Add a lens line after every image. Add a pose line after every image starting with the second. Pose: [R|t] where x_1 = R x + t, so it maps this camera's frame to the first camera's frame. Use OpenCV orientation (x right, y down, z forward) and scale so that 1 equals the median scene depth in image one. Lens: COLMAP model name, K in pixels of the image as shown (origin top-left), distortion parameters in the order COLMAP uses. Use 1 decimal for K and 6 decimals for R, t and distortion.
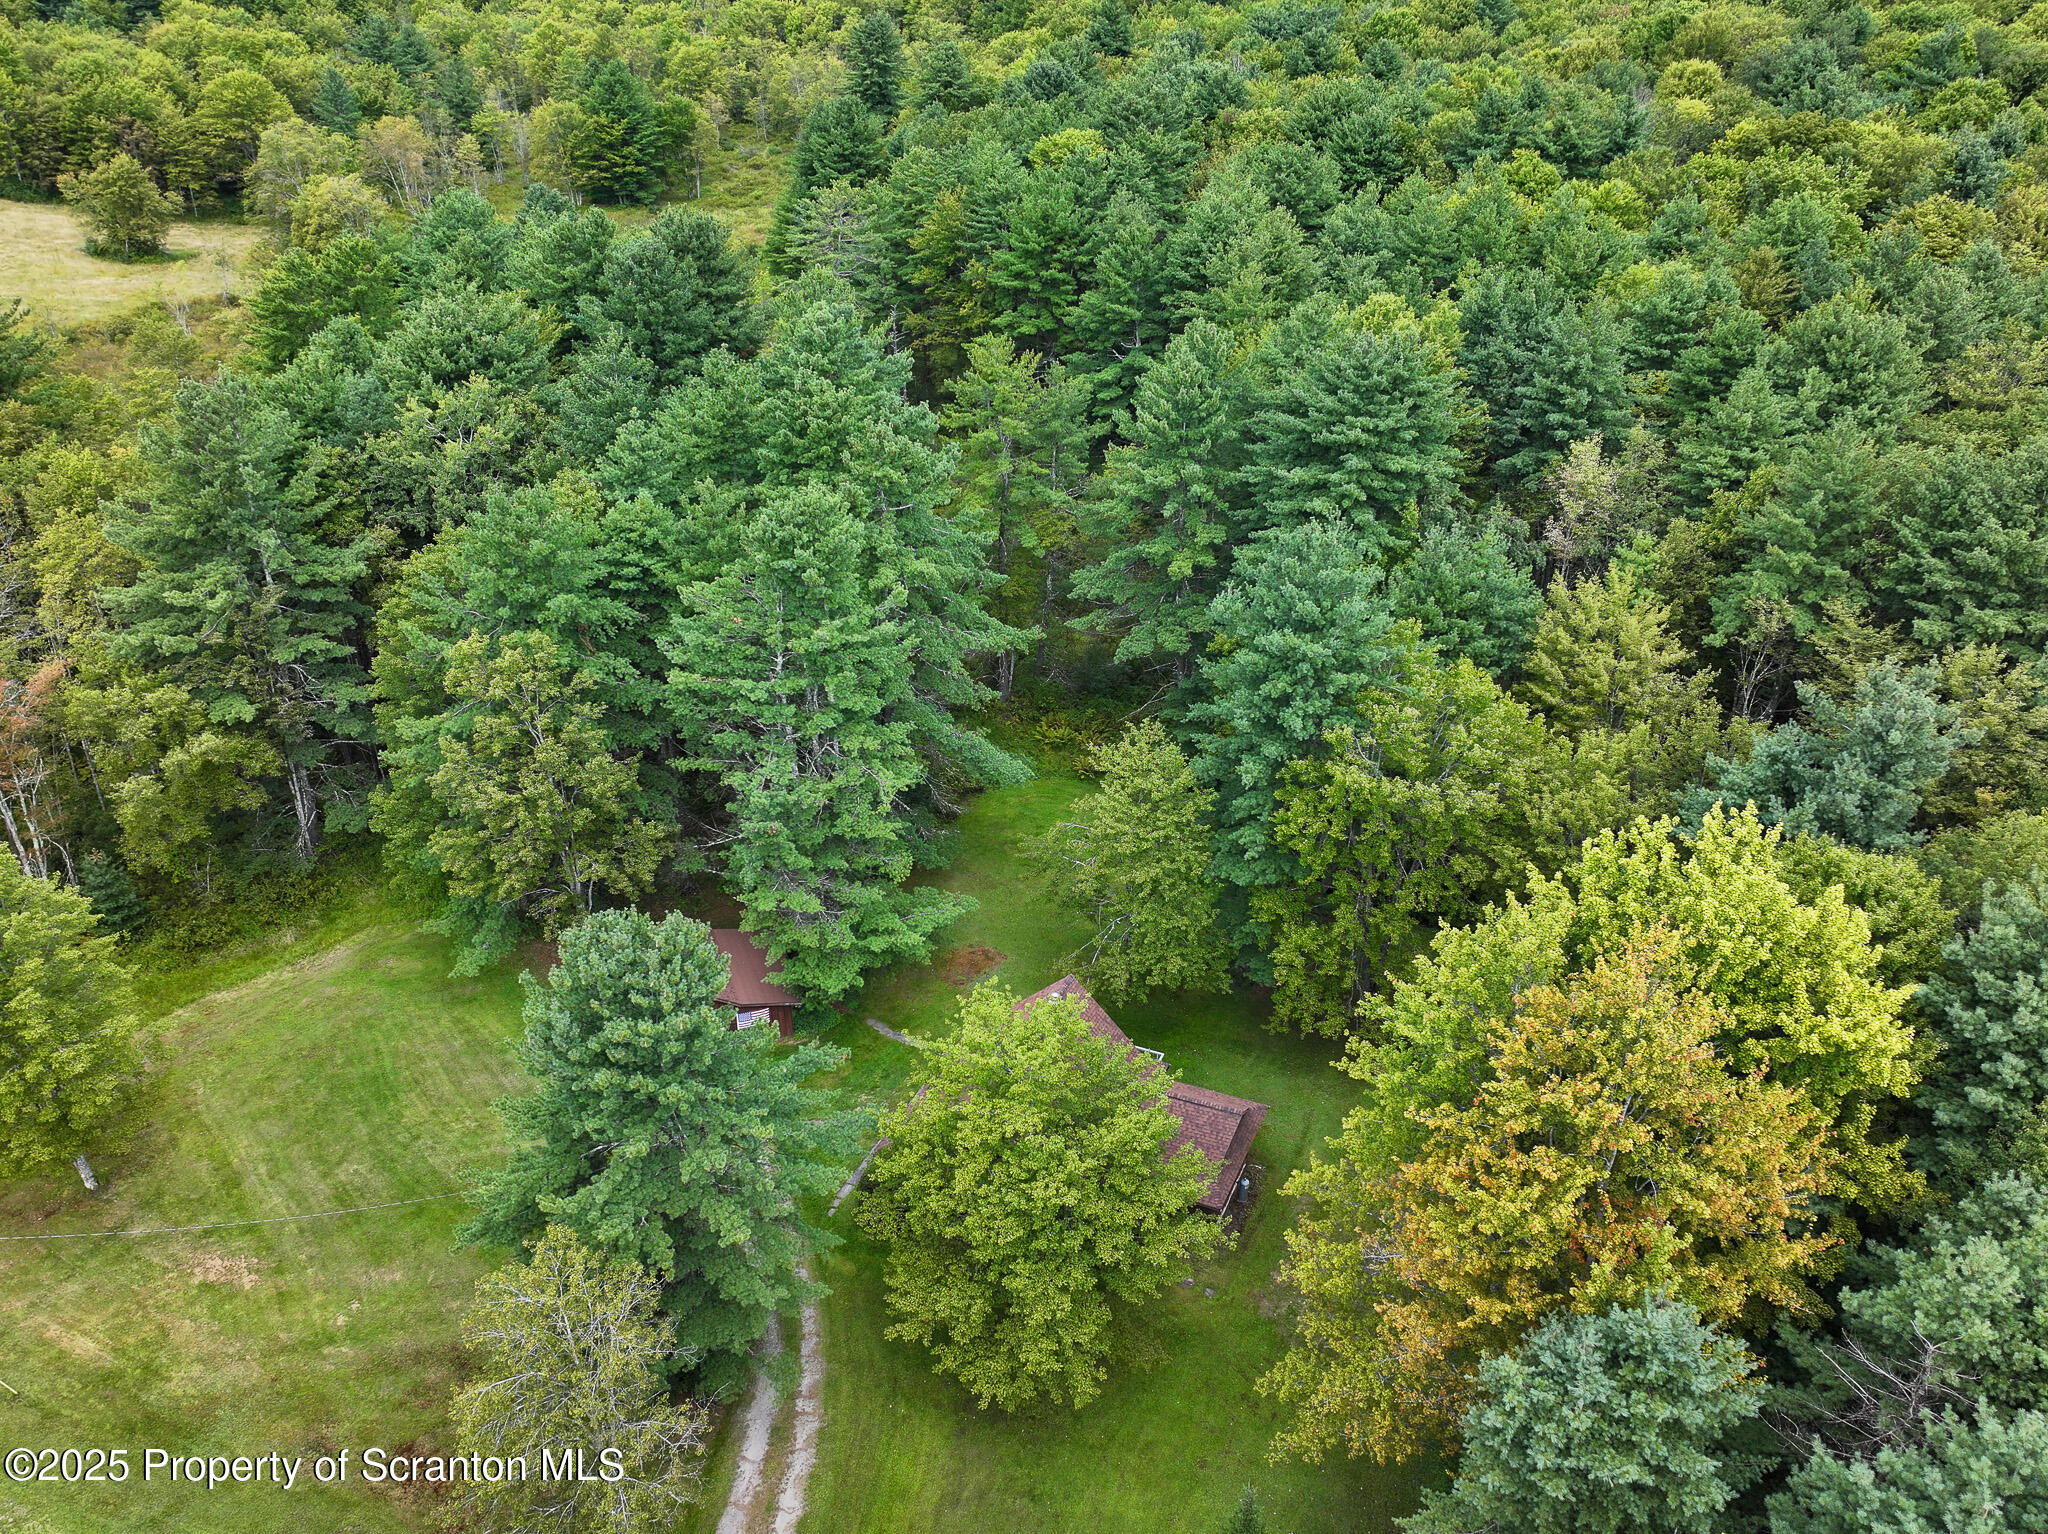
lens RADIAL K [[1646.6, 0, 1024.0], [0, 1646.6, 767.0], [0, 0, 1]] dist [0.004794, -0.000205]
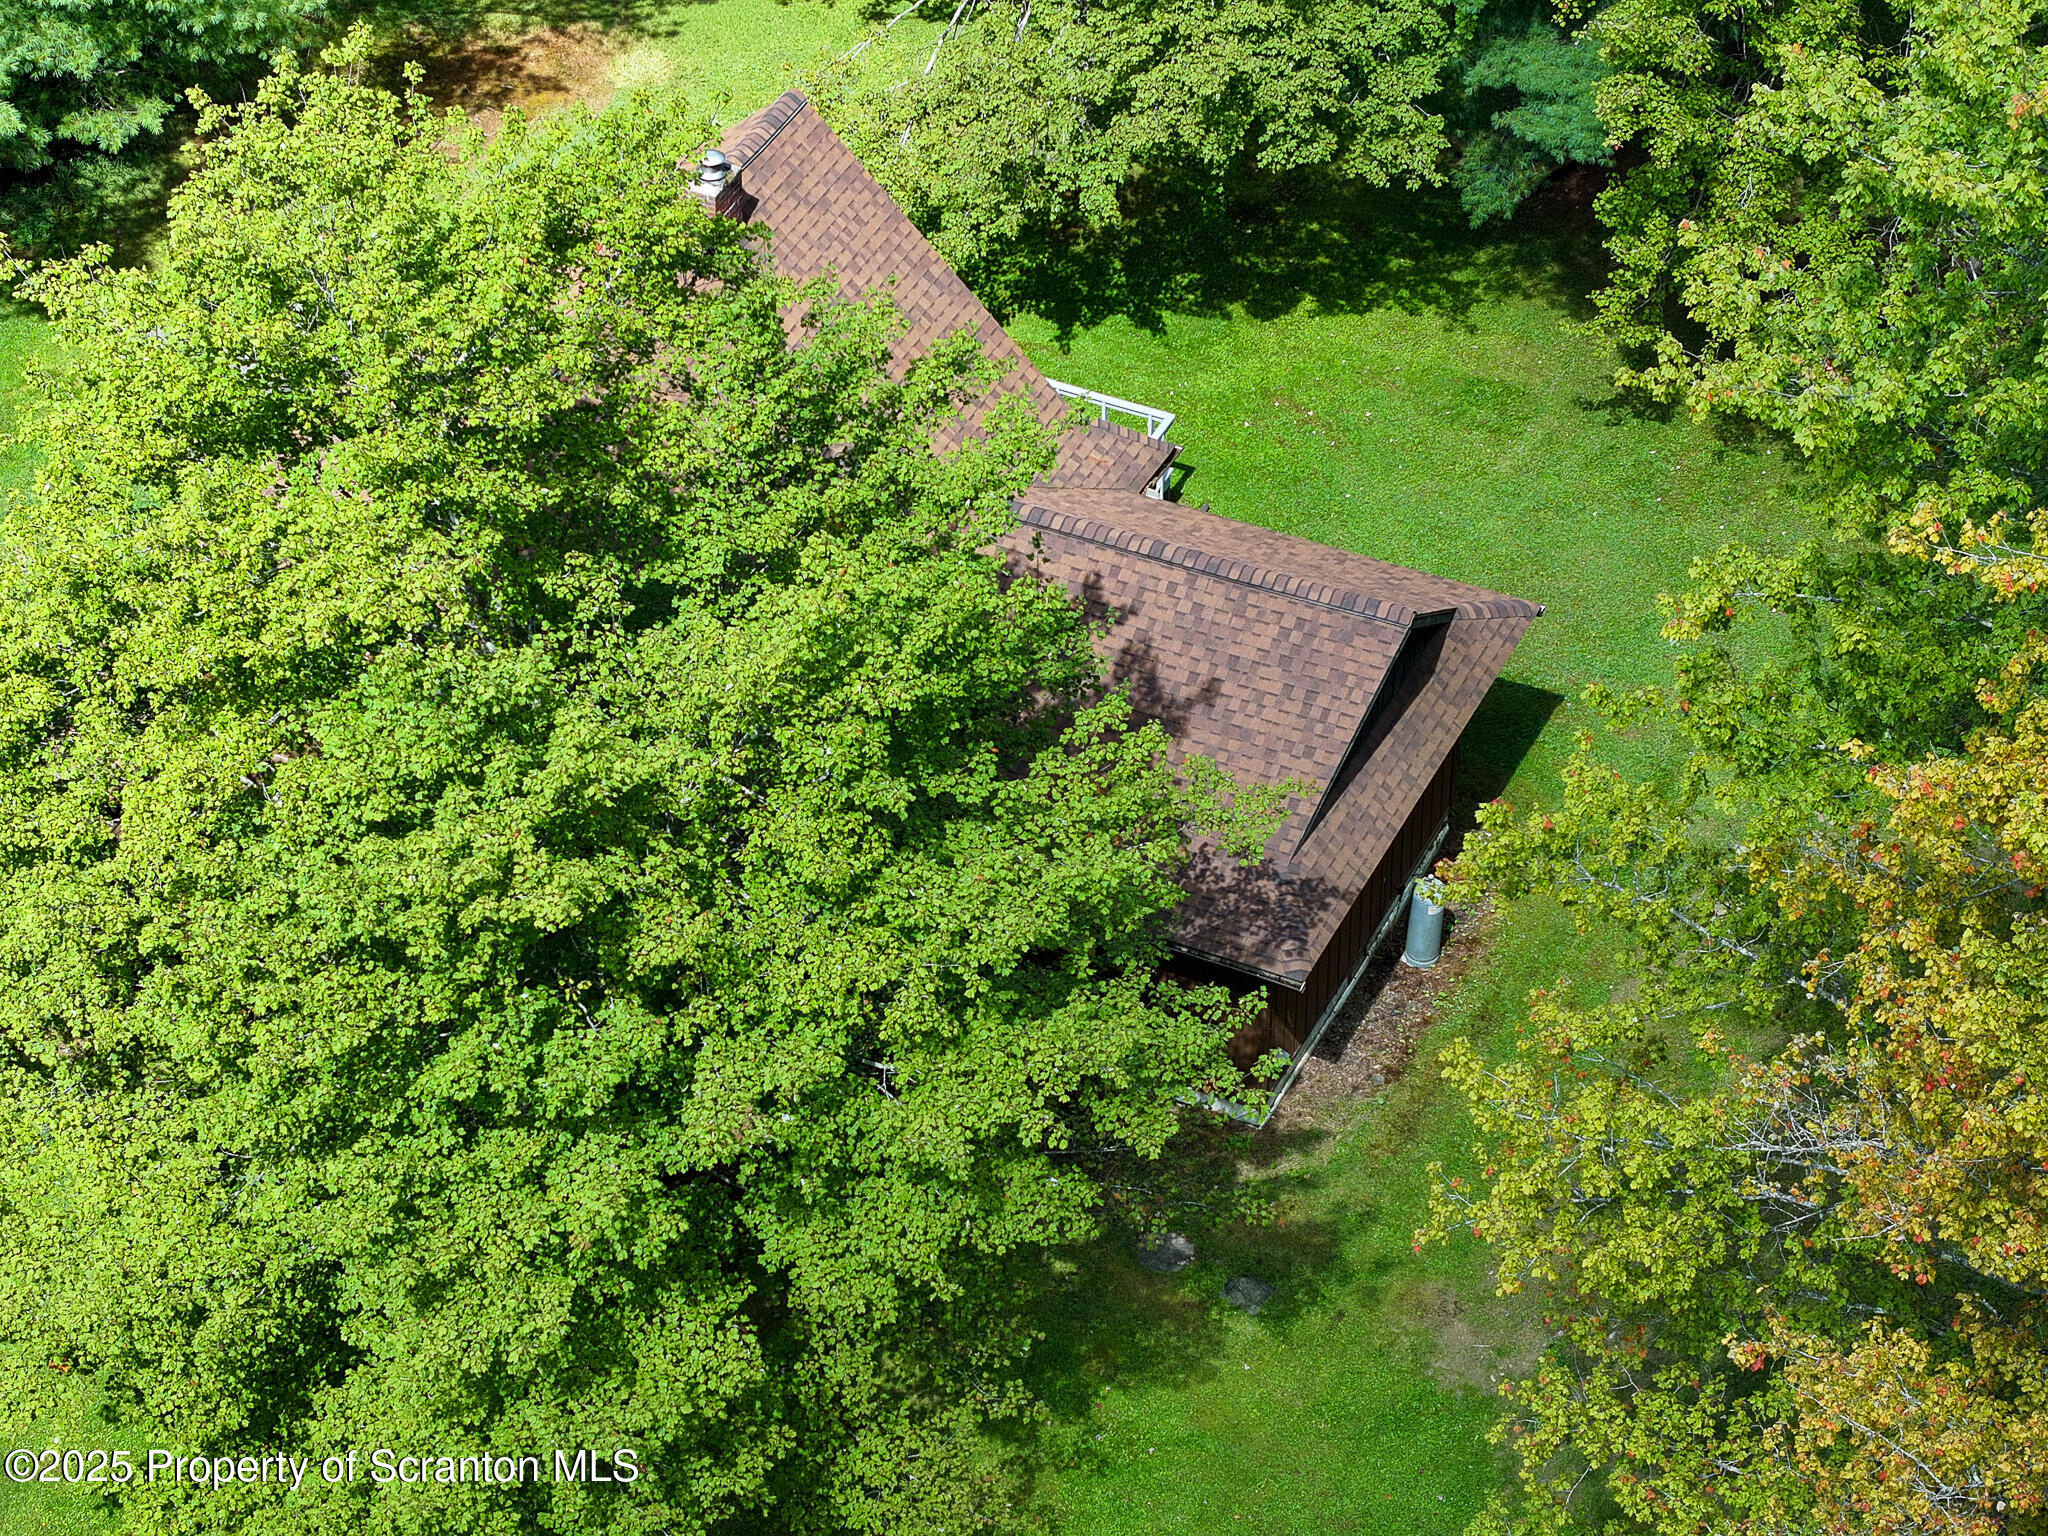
lens RADIAL K [[4908.5, 0, 1024.0], [0, 4908.5, 768.0], [0, 0, 1]] dist [-0.390317, 0.288811]
pose [[0.998783, 0.020196, -0.045004, 0.094631], [-0.010943, 0.980330, 0.197060, 0.075353], [0.048099, -0.196328, 0.979358, 0.226102]]
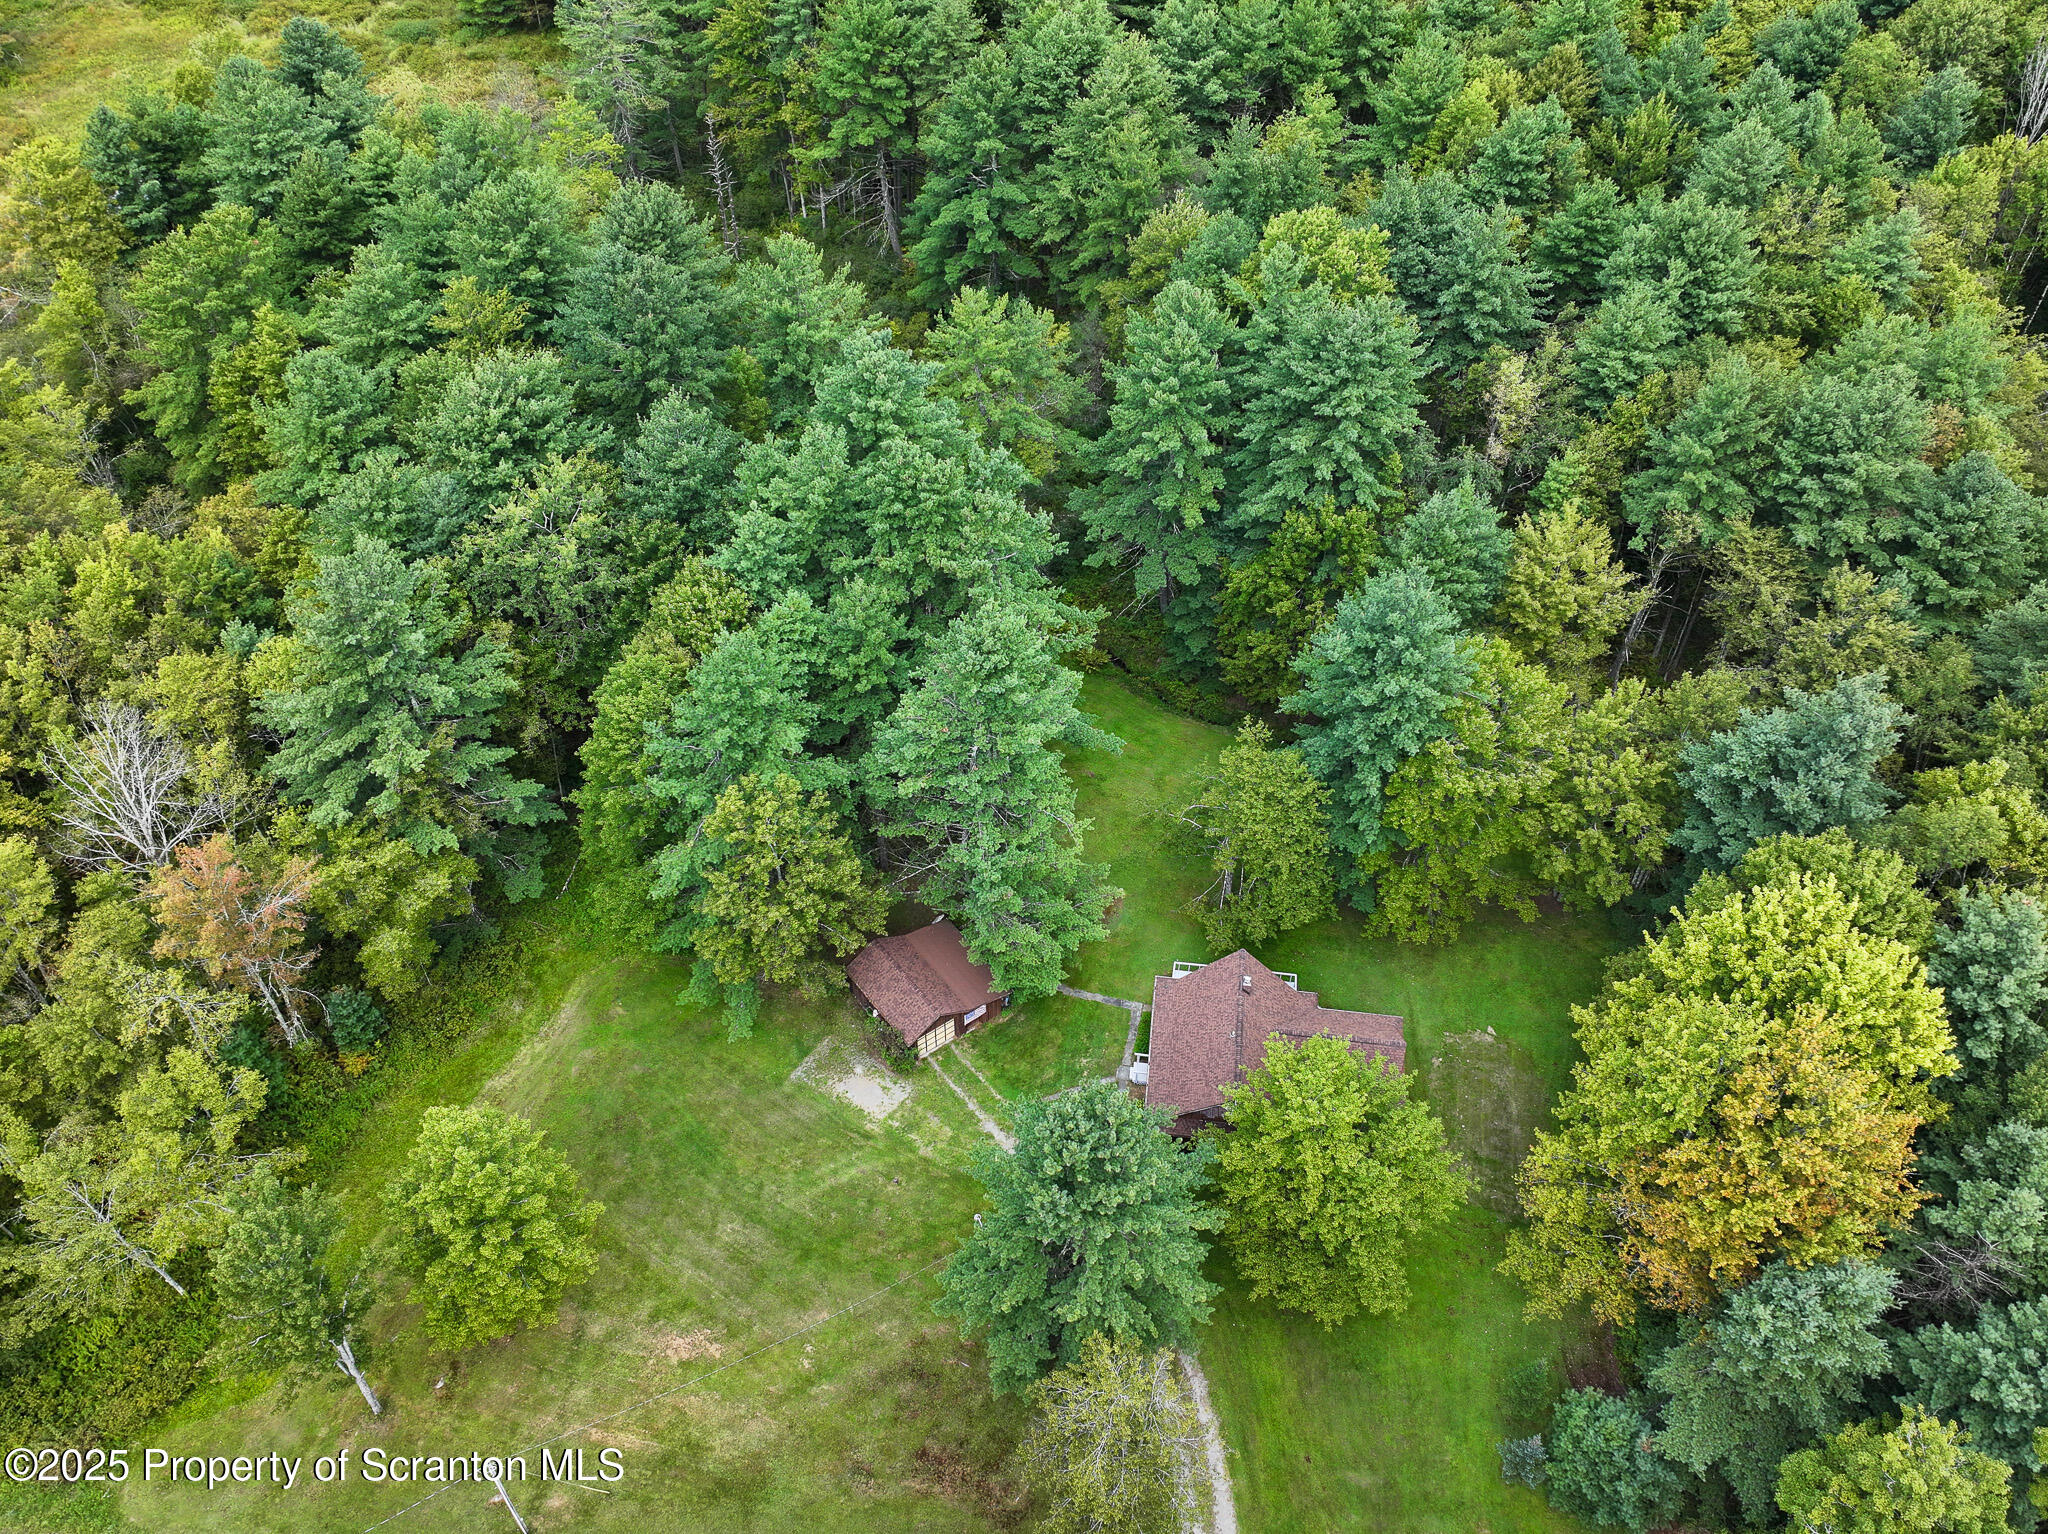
lens RADIAL K [[1646.6, 0, 1024.0], [0, 1646.6, 767.0], [0, 0, 1]] dist [0.004794, -0.000205]
pose [[0.959895, -0.191867, 0.204422, -0.378580], [0.120786, 0.941020, 0.316056, -0.443463], [-0.253006, -0.278689, 0.926456, -0.104121]]
